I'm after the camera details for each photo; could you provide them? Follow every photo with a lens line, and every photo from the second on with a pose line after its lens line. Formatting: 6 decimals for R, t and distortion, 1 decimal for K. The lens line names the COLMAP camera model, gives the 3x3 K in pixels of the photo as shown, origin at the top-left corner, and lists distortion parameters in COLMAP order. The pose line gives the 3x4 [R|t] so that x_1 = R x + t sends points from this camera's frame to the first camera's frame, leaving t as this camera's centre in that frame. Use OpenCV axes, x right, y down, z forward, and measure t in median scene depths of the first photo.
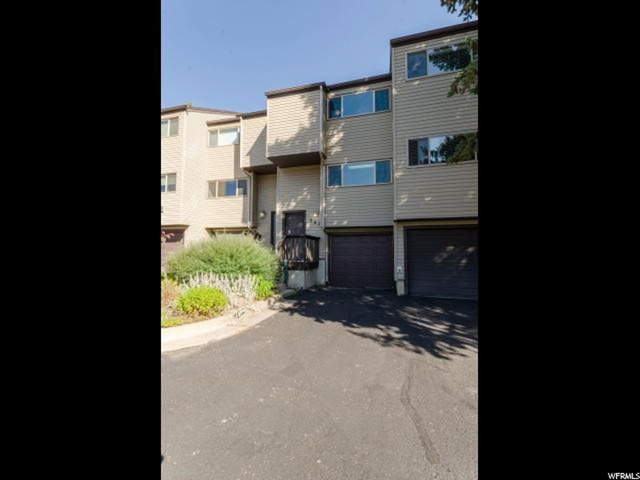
lens RADIAL K [[244.3, 0, 319.9], [0, 244.3, 239.9], [0, 0, 1]] dist [0.000419, 0.000033]
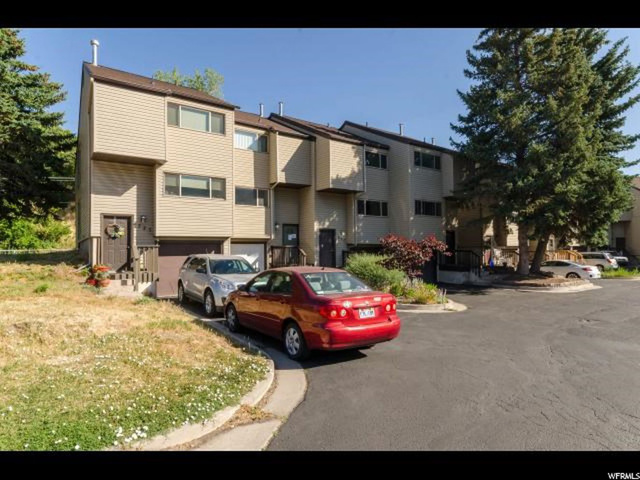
lens RADIAL K [[393.5, 0, 320.4], [0, 393.5, 243.0], [0, 0, 1]] dist [0.004030, 0.000318]
pose [[0.631199, 0.011759, 0.775532, -1.639996], [-0.035649, 0.999268, 0.013863, -0.074945], [-0.774802, -0.036397, 0.631156, -0.218090]]
